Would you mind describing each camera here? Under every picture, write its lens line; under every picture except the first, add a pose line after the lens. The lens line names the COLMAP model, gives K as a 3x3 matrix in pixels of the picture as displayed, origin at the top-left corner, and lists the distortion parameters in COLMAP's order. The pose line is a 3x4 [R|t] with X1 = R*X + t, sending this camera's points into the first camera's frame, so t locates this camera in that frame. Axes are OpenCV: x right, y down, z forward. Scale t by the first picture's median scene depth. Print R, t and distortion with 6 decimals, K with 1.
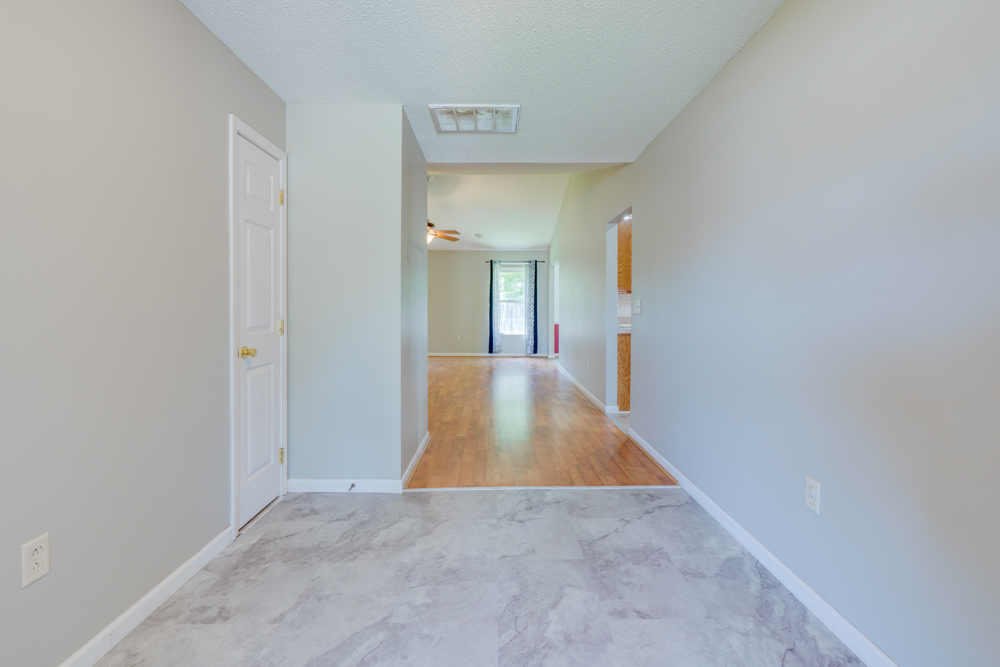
lens RADIAL K [[455.6, 0, 510.9], [0, 455.6, 313.8], [0, 0, 1]] dist [-0.008971, 0.003346]
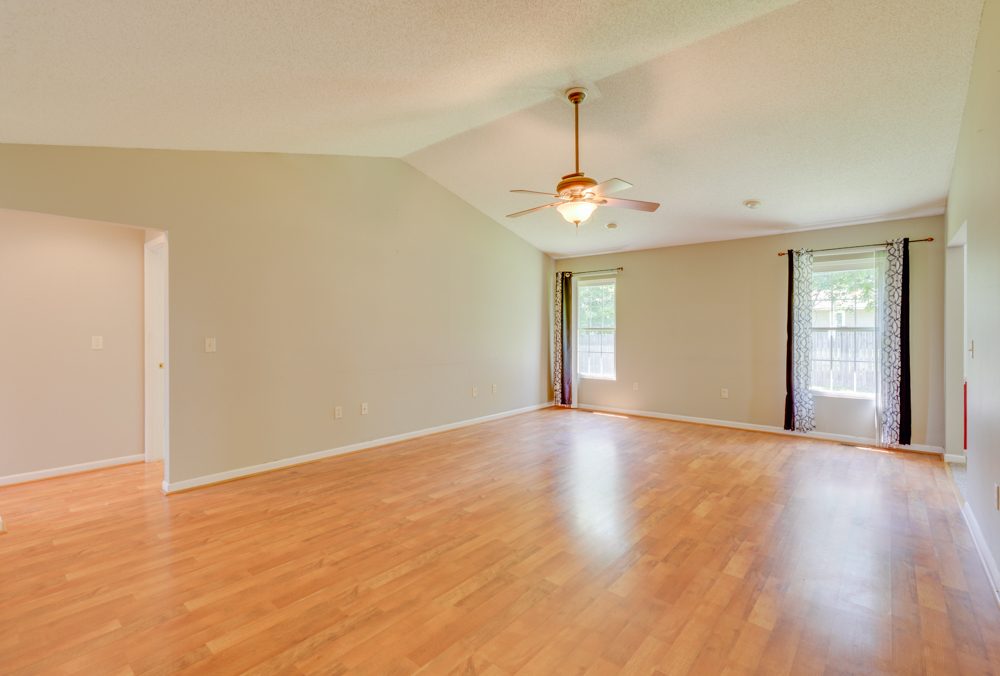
lens RADIAL K [[461.0, 0, 492.3], [0, 461.0, 330.9], [0, 0, 1]] dist [-0.008169, 0.001176]
pose [[0.734836, -0.000042, -0.678245, 0.212216], [-0.009531, 0.999901, -0.010388, -0.059239], [0.678178, 0.014097, 0.734762, 1.340198]]
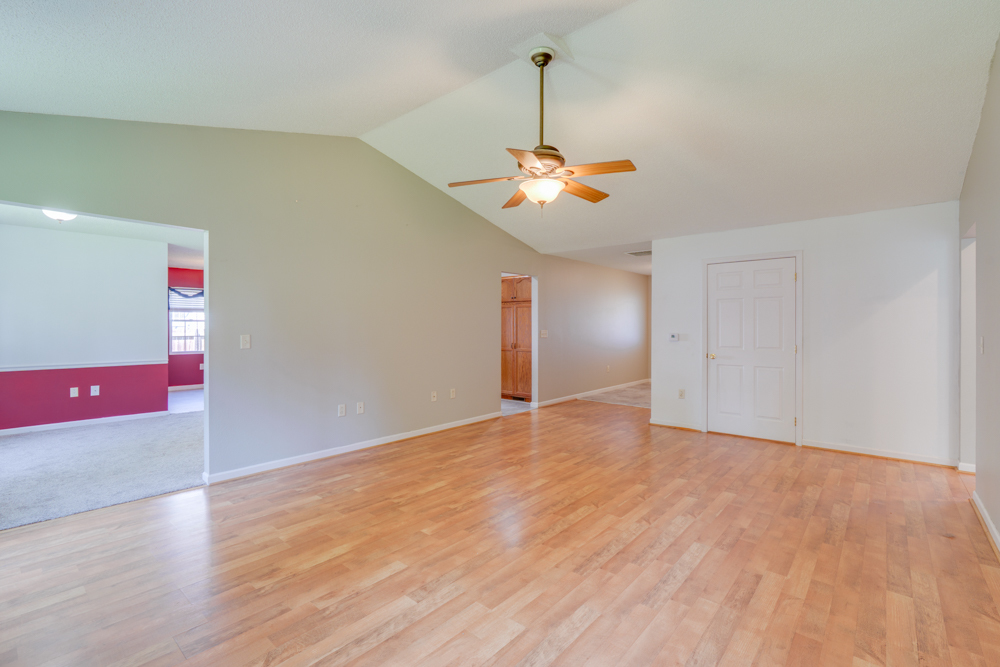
lens RADIAL K [[455.6, 0, 506.6], [0, 455.6, 324.4], [0, 0, 1]] dist [-0.008971, 0.003346]
pose [[-0.747744, 0.002074, 0.663984, -1.110945], [0.009320, 0.999929, 0.007372, -0.091184], [-0.663921, 0.011701, -0.747711, 3.261019]]
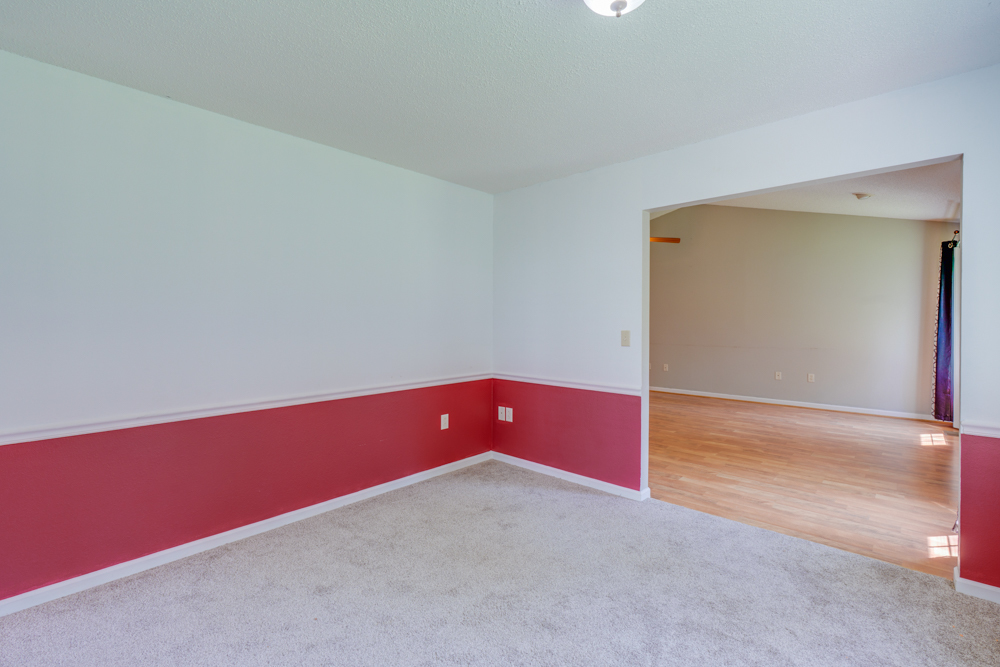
lens RADIAL K [[455.6, 0, 503.5], [0, 455.6, 323.5], [0, 0, 1]] dist [-0.008971, 0.003346]
pose [[-0.681037, 0.004652, -0.732235, 1.327610], [-0.018359, 0.999557, 0.023425, -0.090783], [0.732019, 0.029396, -0.680650, 3.355926]]
